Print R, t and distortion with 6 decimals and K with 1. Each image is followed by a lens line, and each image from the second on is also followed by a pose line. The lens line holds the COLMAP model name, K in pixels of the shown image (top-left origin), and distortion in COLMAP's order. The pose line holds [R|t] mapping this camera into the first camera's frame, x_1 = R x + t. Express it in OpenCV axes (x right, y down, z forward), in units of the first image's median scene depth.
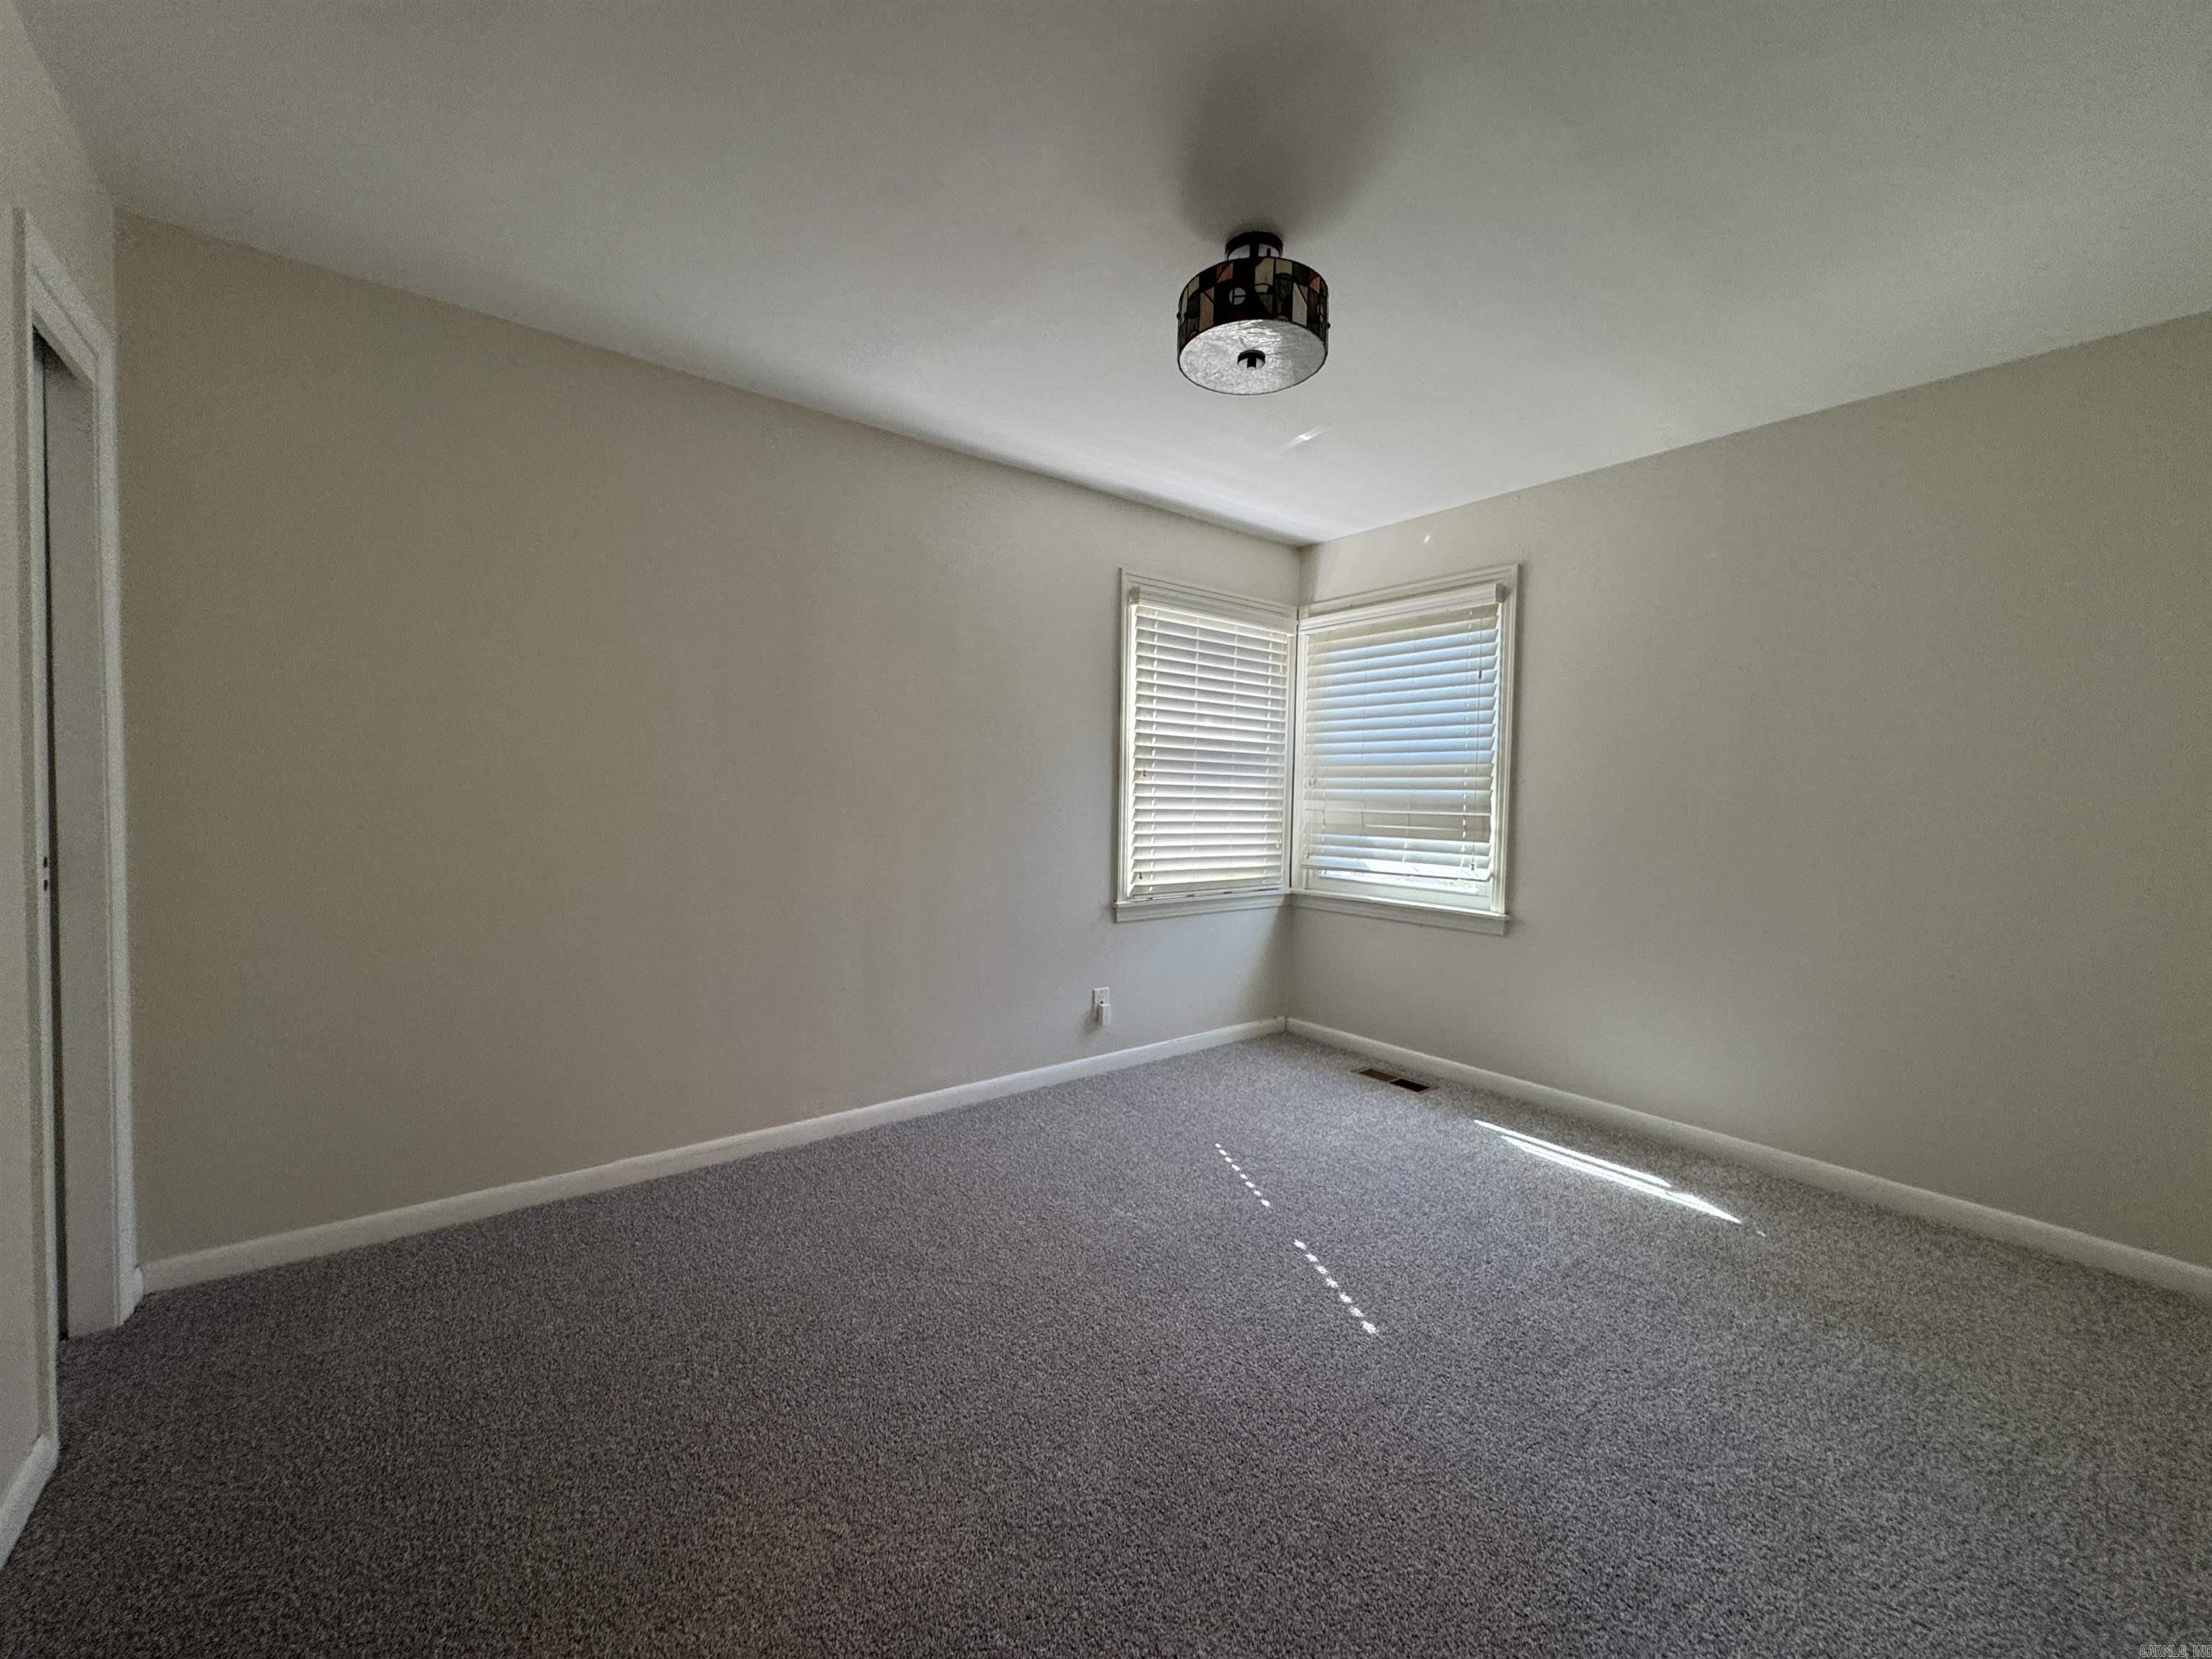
lens RADIAL K [[882.9, 0, 1101.8], [0, 882.9, 825.1], [0, 0, 1]] dist [-0.002948, 0.000756]
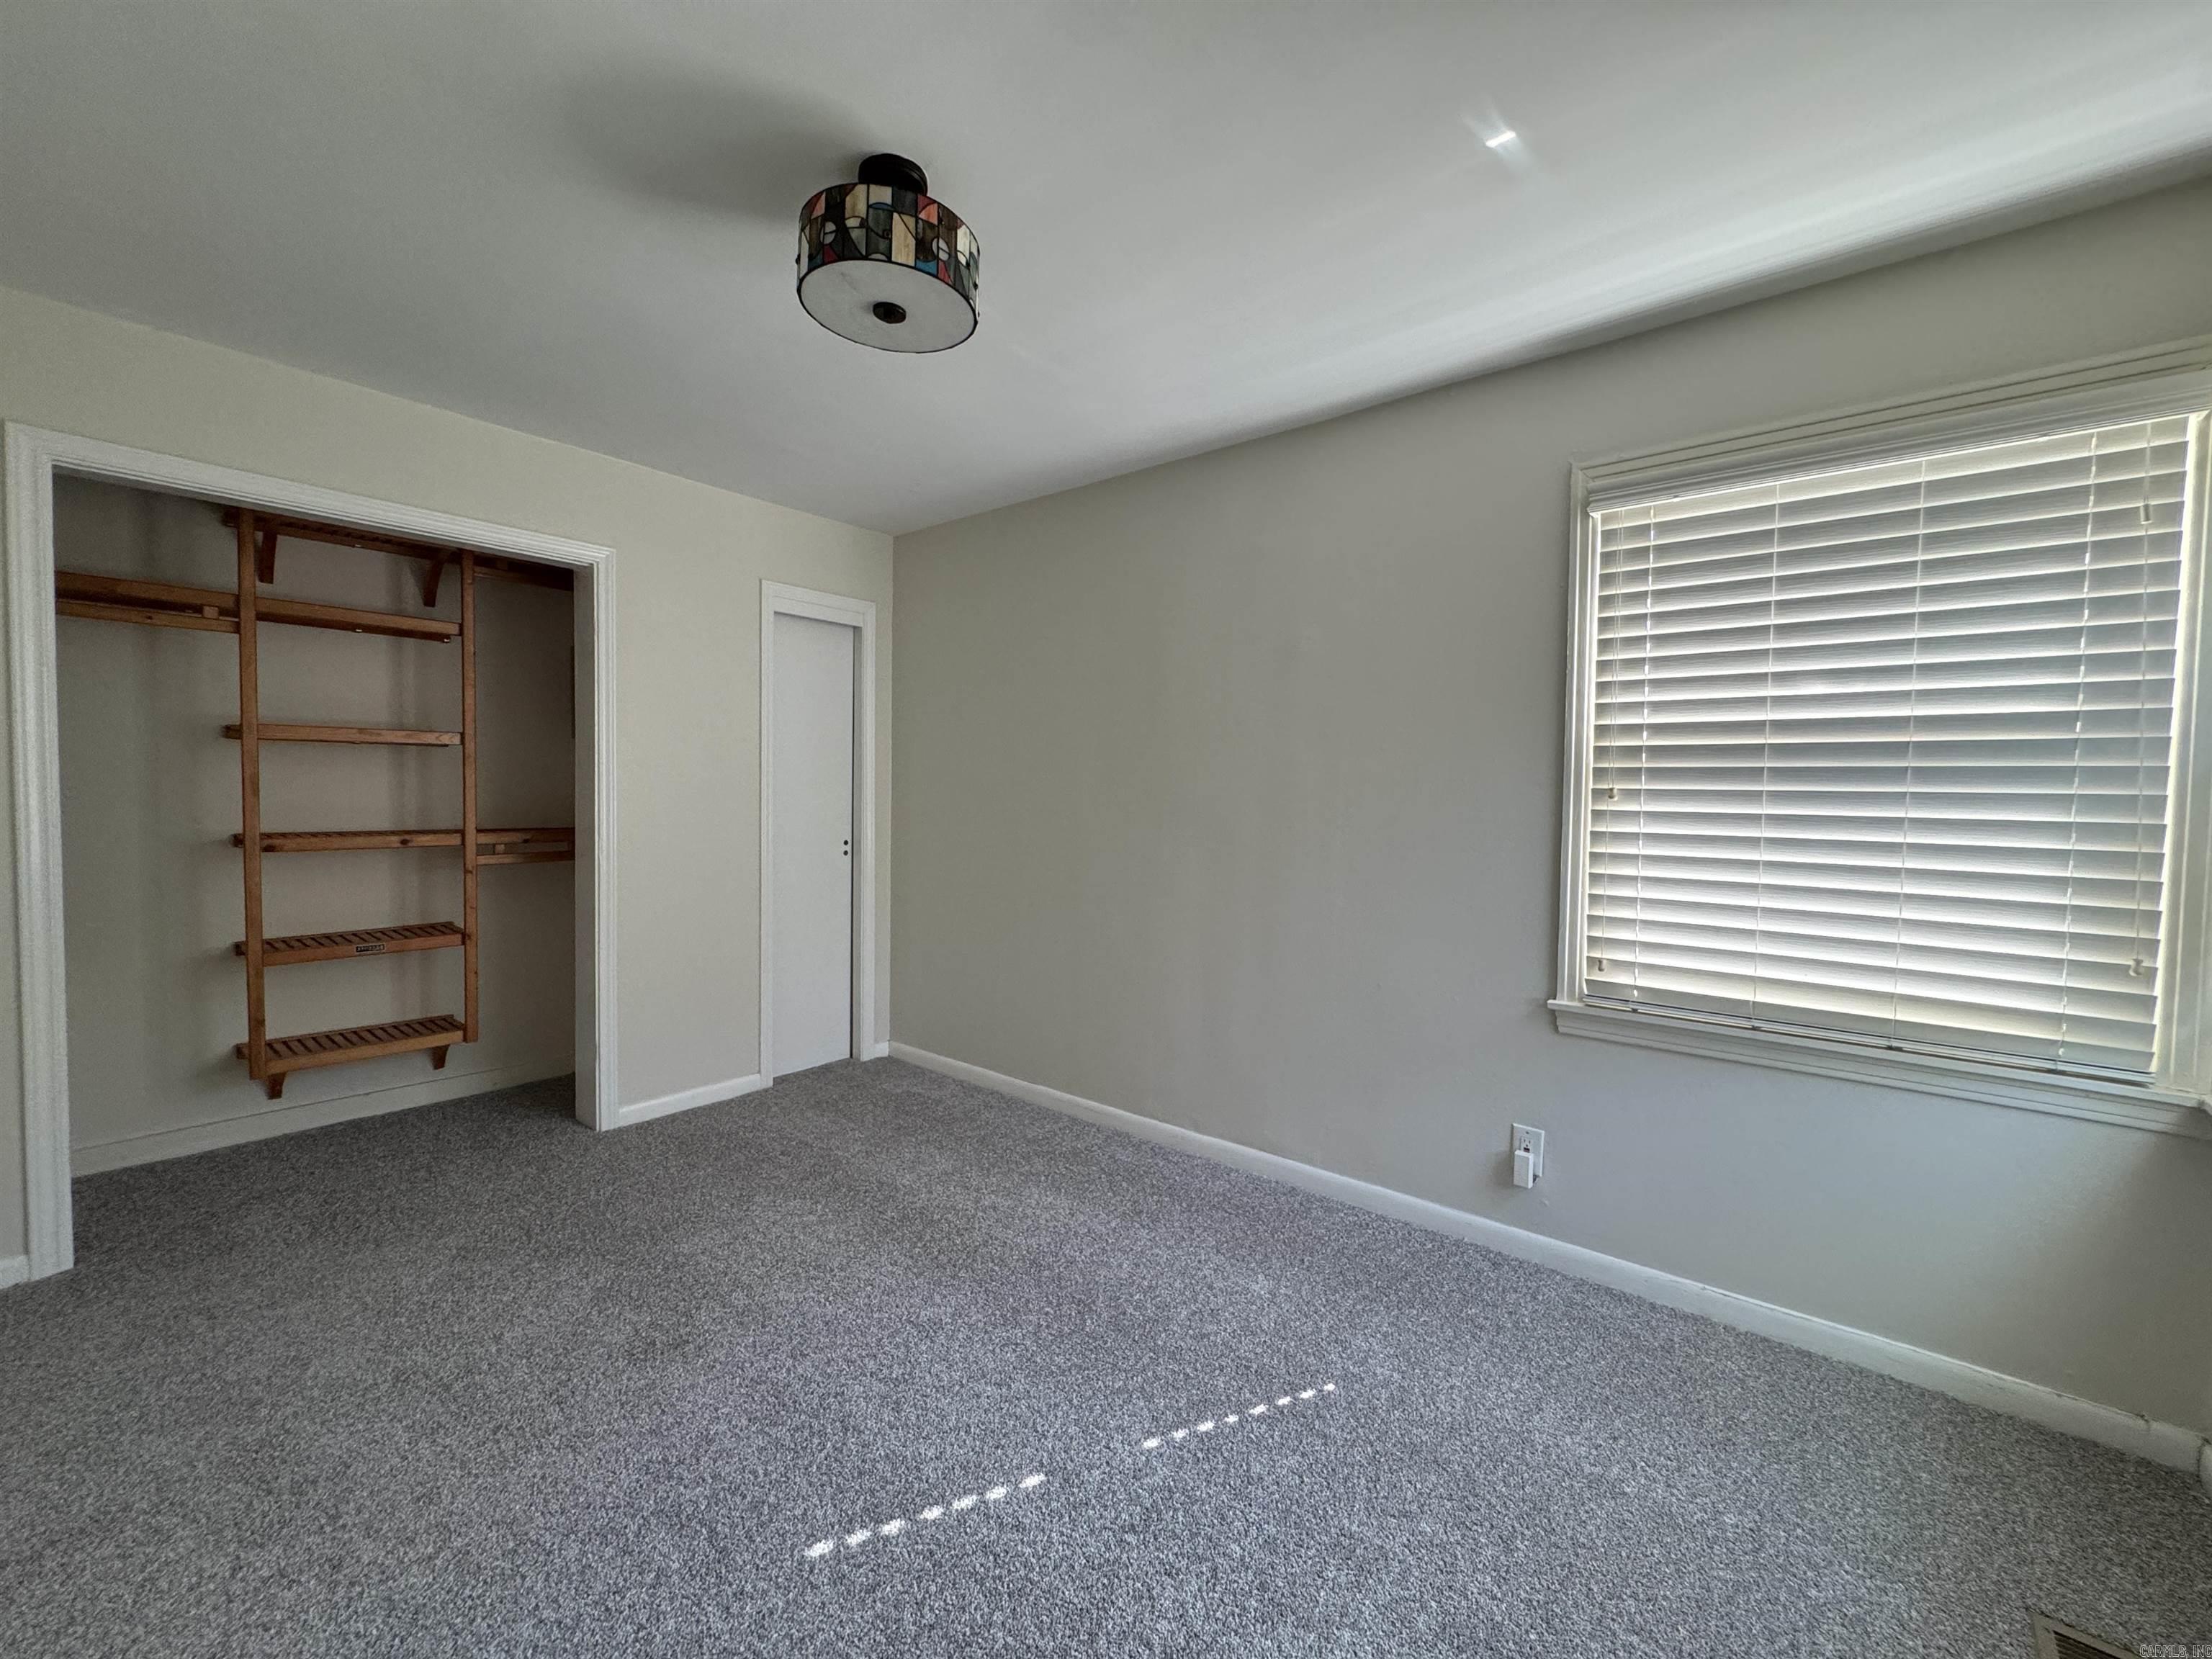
lens RADIAL K [[882.9, 0, 1102.9], [0, 882.9, 828.5], [0, 0, 1]] dist [-0.002948, 0.000756]
pose [[0.217630, 0.023587, -0.975746, 0.523344], [-0.049031, 0.998710, 0.013206, -0.024720], [0.974799, 0.044968, 0.218506, 0.515916]]
